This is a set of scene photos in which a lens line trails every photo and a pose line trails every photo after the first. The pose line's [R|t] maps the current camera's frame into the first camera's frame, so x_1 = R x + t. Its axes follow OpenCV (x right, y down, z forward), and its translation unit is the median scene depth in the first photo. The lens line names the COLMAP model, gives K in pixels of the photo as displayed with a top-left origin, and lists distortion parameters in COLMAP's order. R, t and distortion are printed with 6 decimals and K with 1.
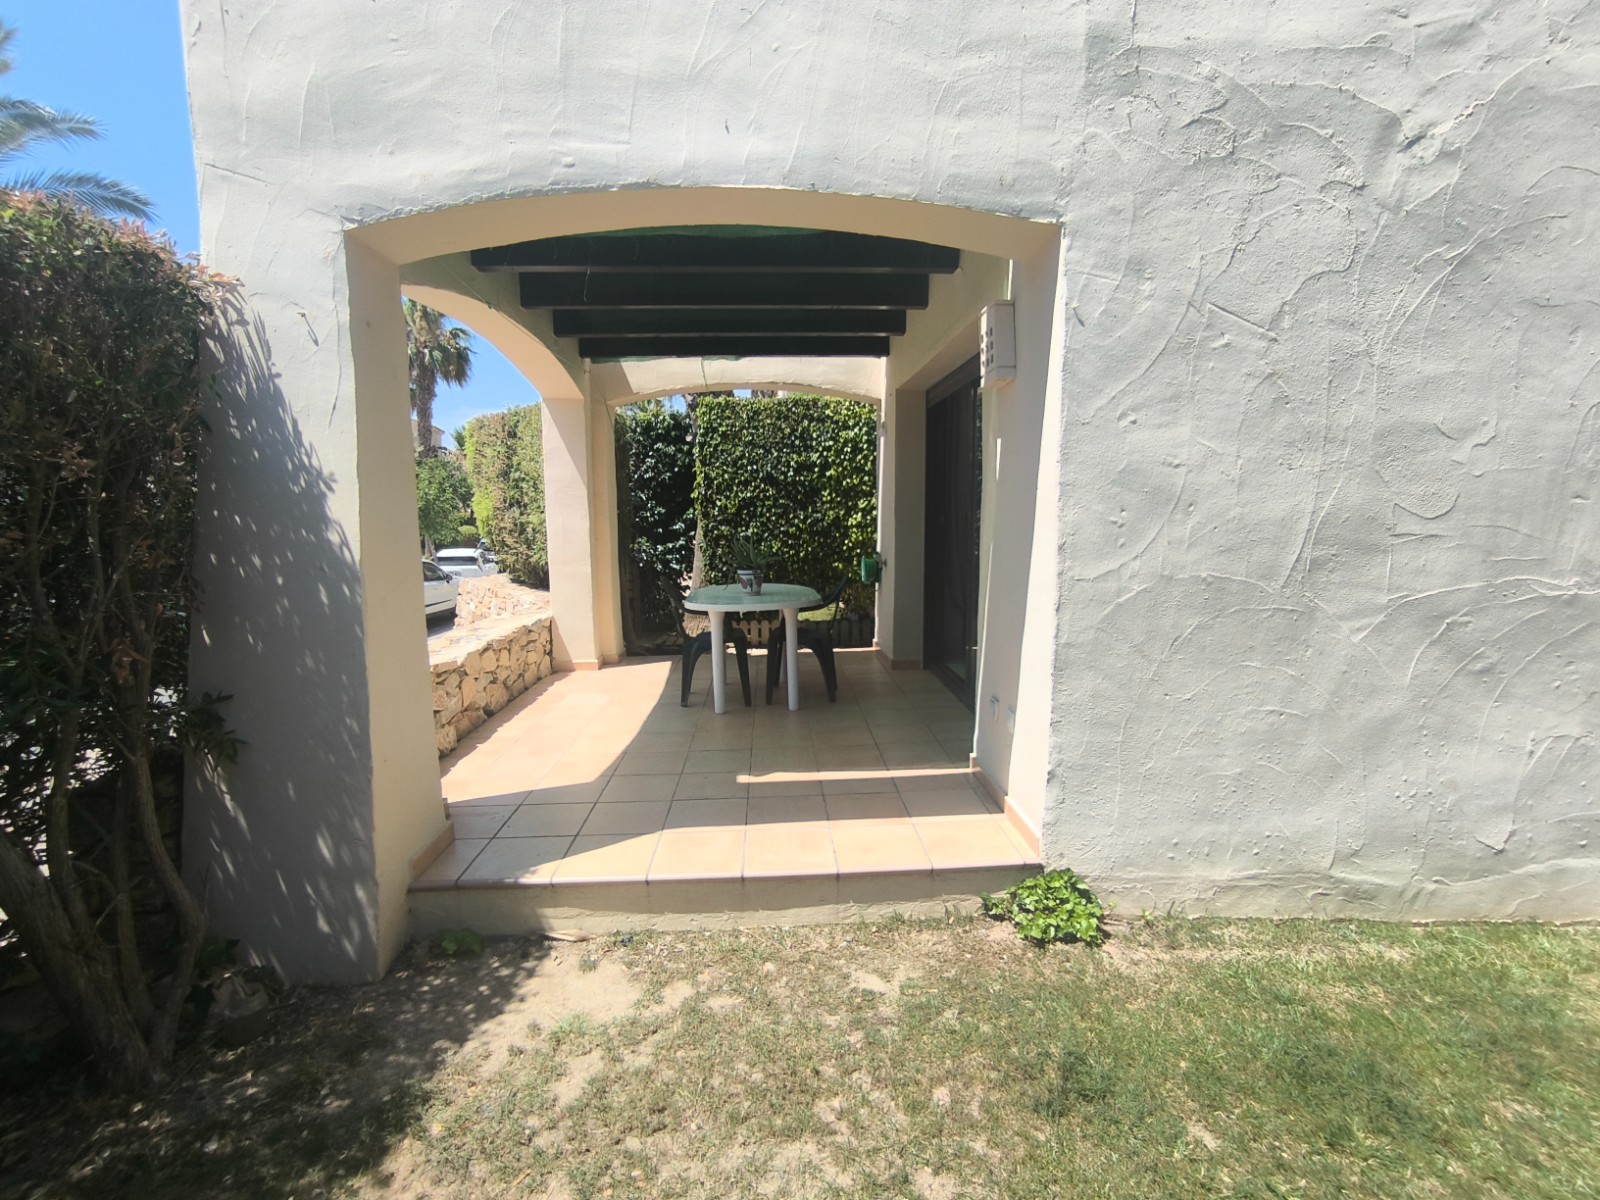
lens RADIAL K [[721.7, 0, 800.0], [0, 721.7, 600.0], [0, 0, 1]] dist [-0.001680, -0.000317]
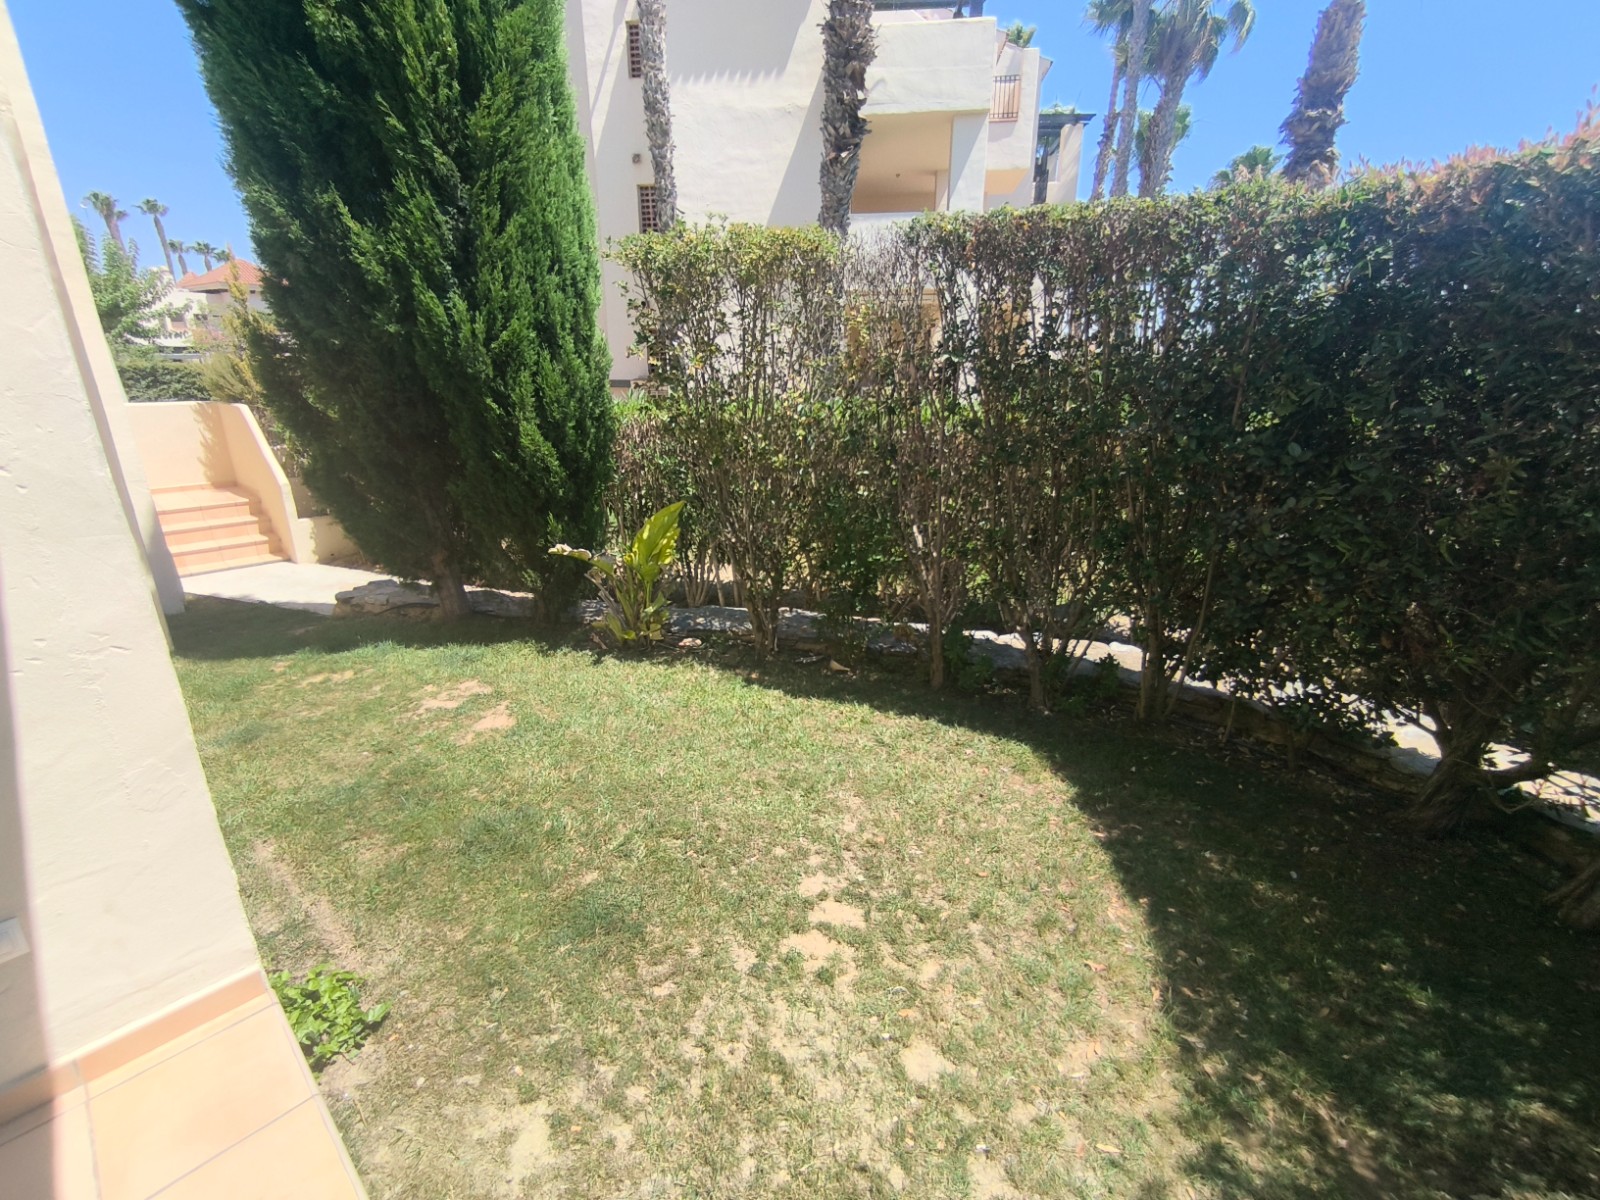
lens RADIAL K [[721.7, 0, 800.0], [0, 721.7, 600.0], [0, 0, 1]] dist [-0.001680, -0.000317]
pose [[-0.699018, -0.211193, 0.683207, -0.484728], [0.108216, 0.913151, 0.392994, -0.230622], [-0.706869, 0.348644, -0.615454, 1.098225]]
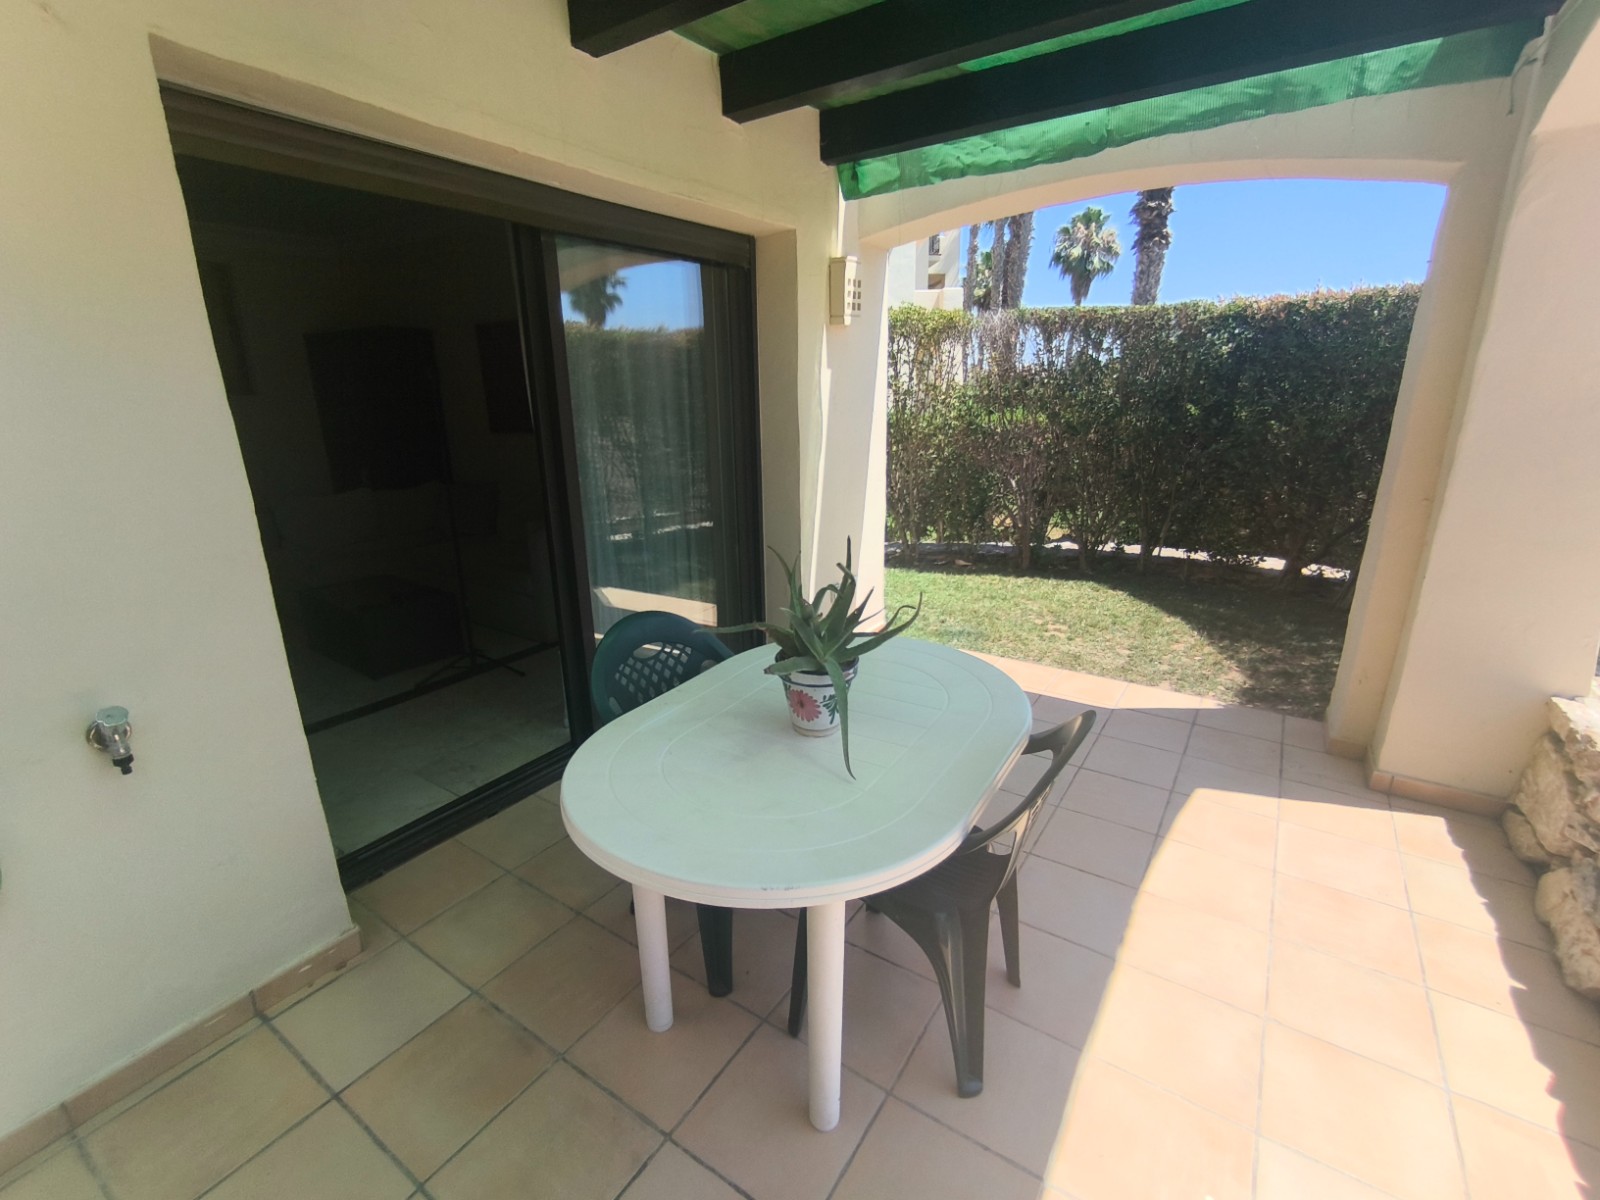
lens RADIAL K [[721.7, 0, 800.0], [0, 721.7, 600.0], [0, 0, 1]] dist [-0.001680, -0.000317]
pose [[-0.811112, -0.145891, 0.566403, -0.541022], [0.096599, 0.921679, 0.375735, -0.427741], [-0.576858, 0.359477, -0.733492, 2.715073]]
